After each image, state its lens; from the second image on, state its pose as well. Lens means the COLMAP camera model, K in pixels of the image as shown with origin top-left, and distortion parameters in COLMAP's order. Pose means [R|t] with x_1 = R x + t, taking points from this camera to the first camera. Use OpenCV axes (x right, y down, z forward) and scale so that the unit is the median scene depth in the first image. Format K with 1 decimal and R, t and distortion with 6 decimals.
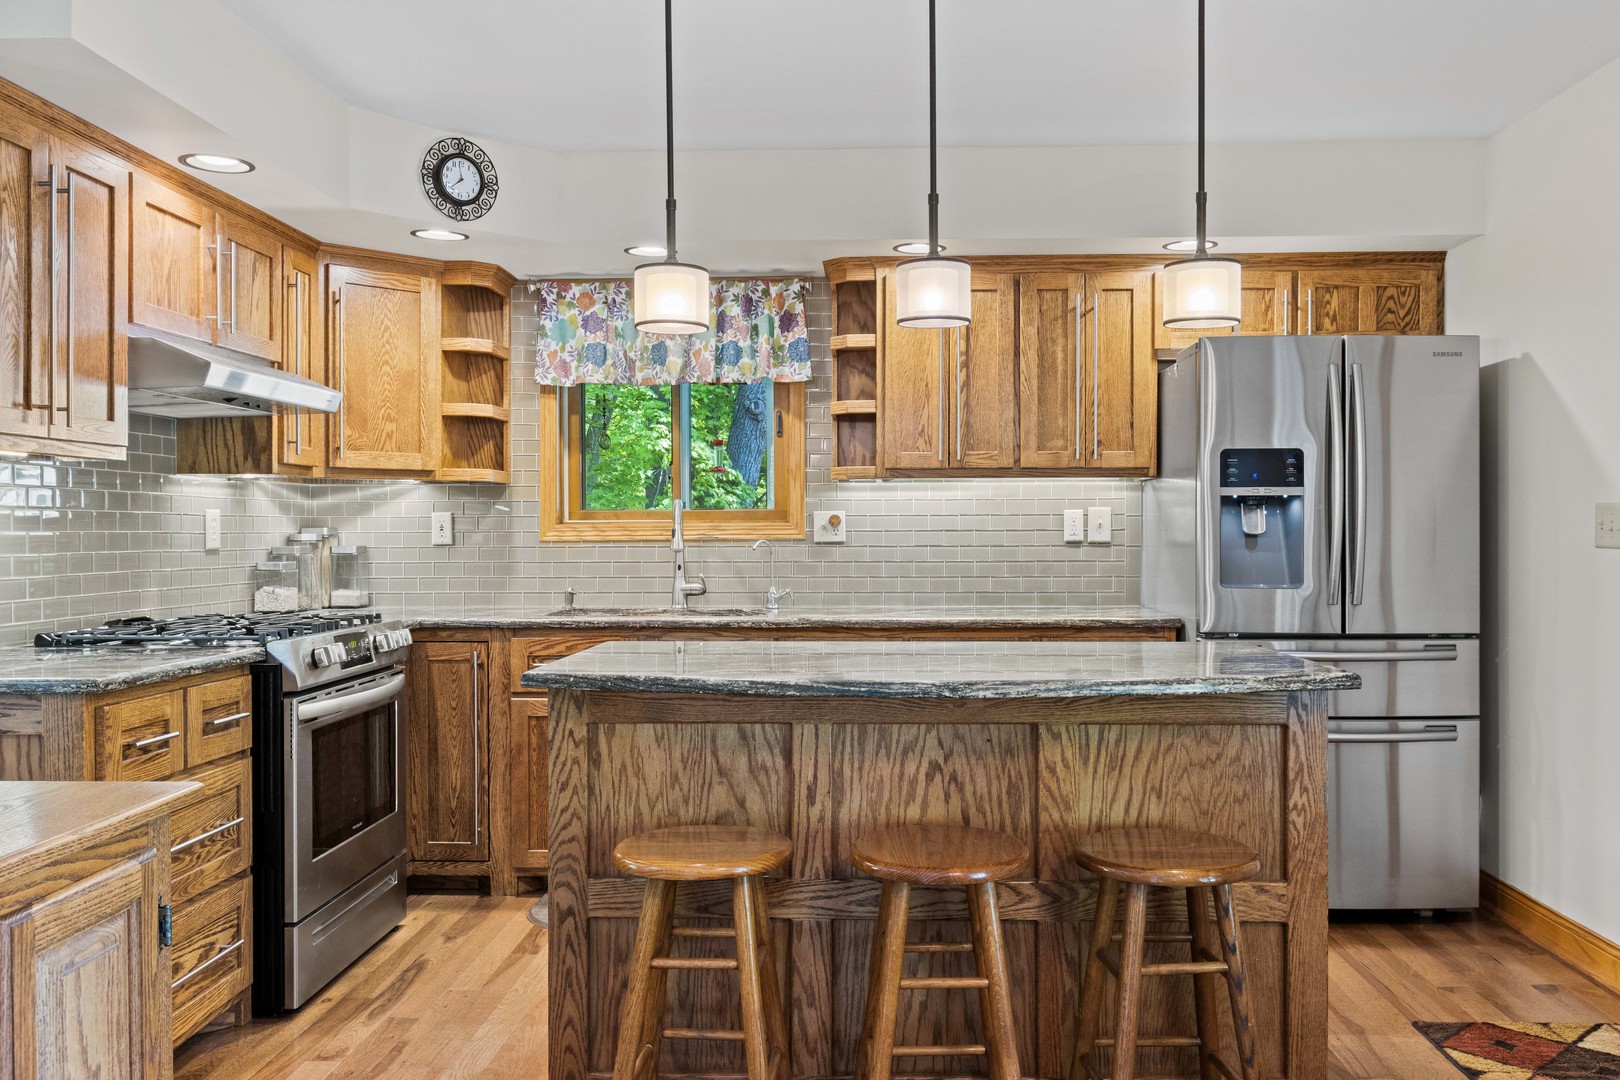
lens RADIAL K [[1315.1, 0, 814.5], [0, 1315.1, 540.0], [0, 0, 1]] dist [0.009000, -0.012516]
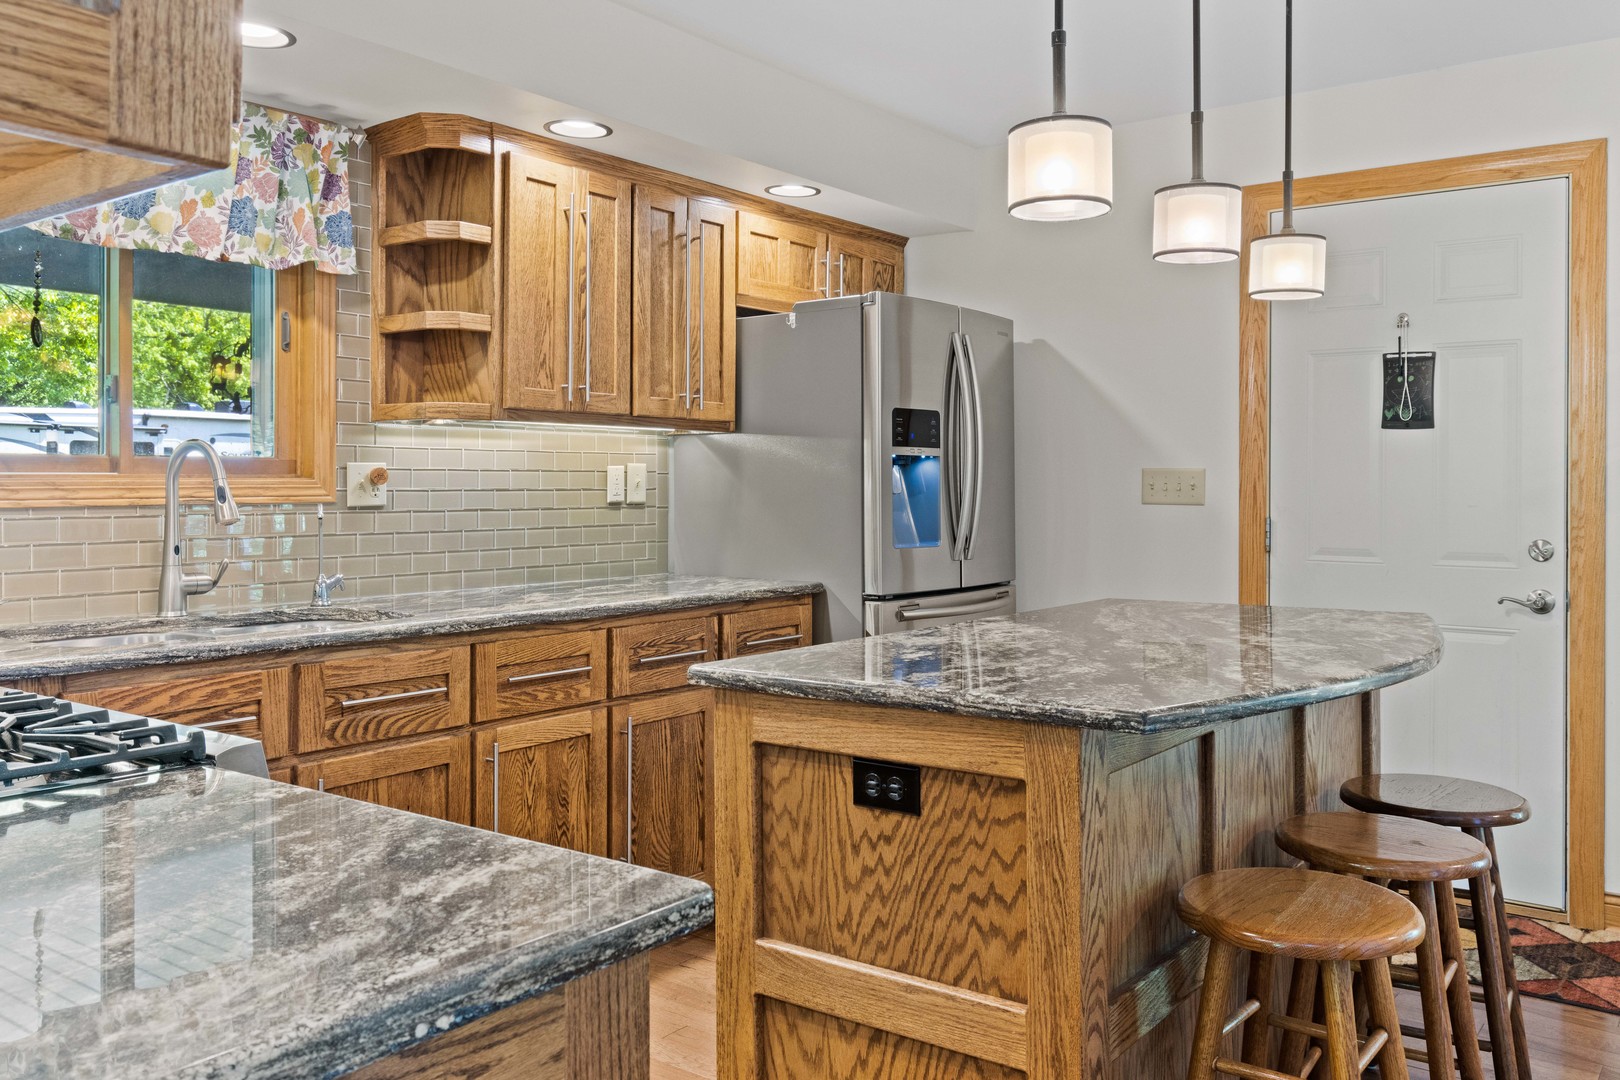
lens RADIAL K [[1315.1, 0, 867.3], [0, 1315.1, 485.2], [0, 0, 1]] dist [0.009000, -0.012516]
pose [[0.566358, 0.003109, 0.824154, -0.485397], [0.005008, 0.999961, -0.007214, -0.003809], [-0.824144, 0.008214, 0.566320, 0.435464]]
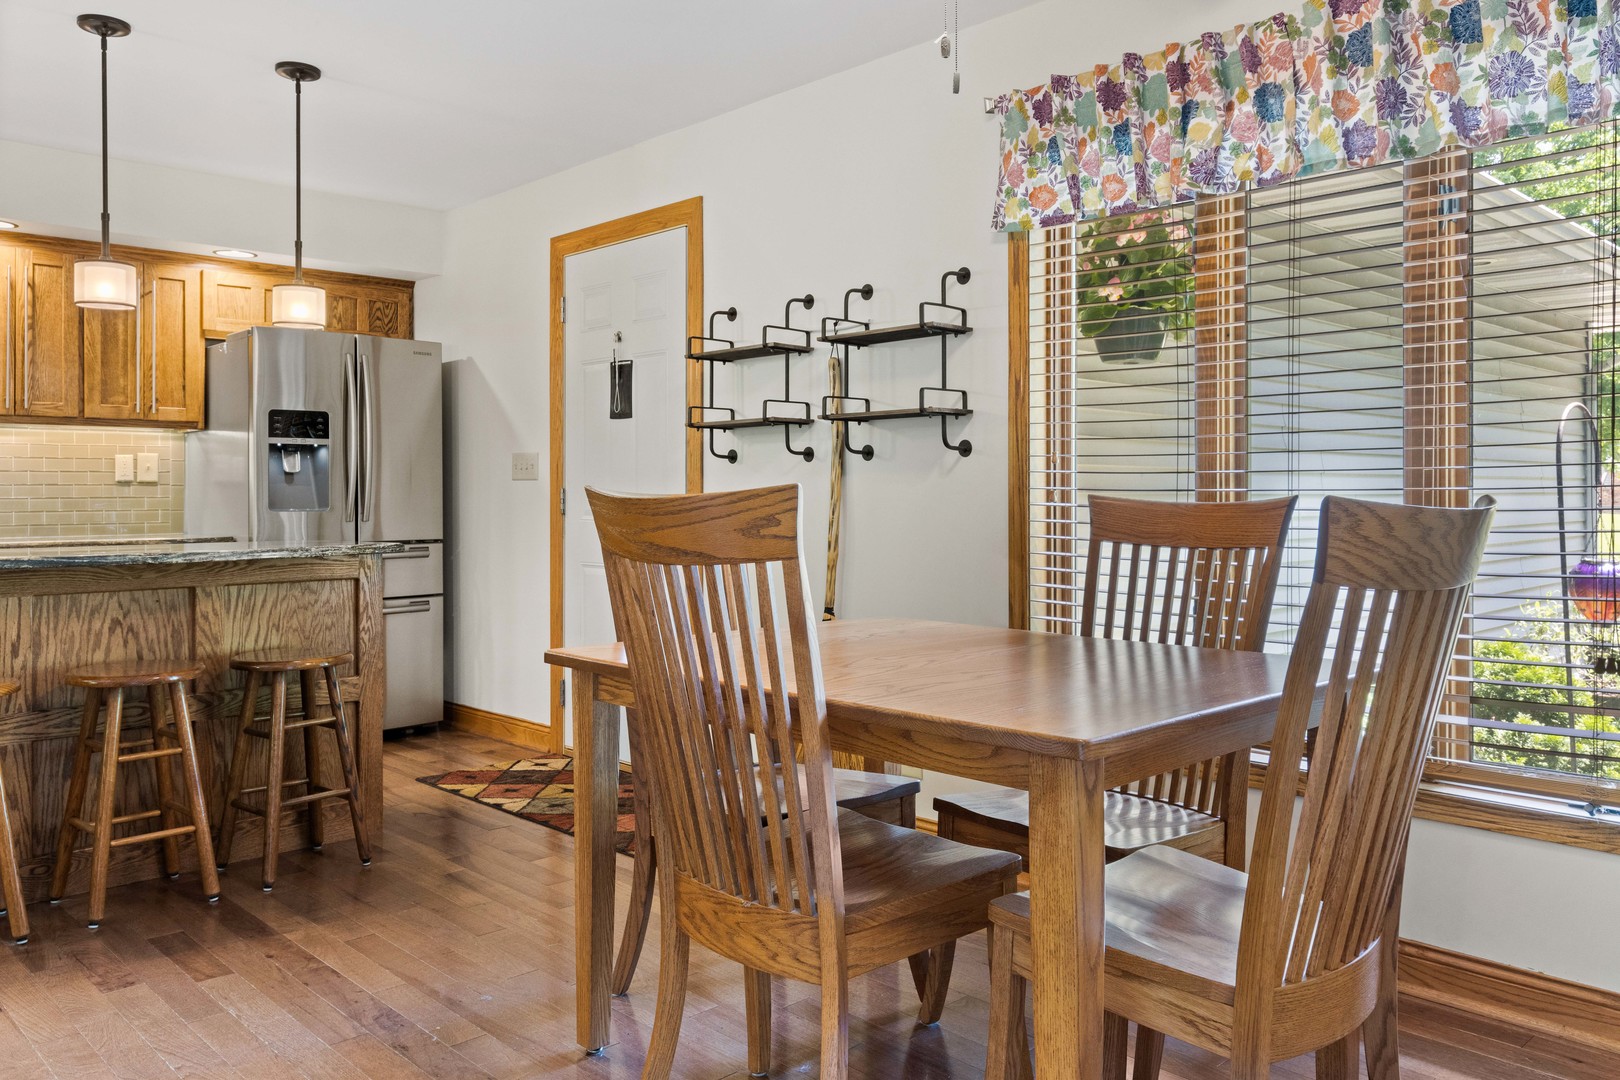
lens RADIAL K [[1221.5, 0, 814.9], [0, 1221.5, 478.0], [0, 0, 1]] dist [0.010519, -0.002998]
pose [[0.692386, 0.006991, 0.721493, -0.201772], [0.010392, 0.999753, -0.019660, 0.031027], [-0.721452, 0.021110, 0.692142, -0.267719]]
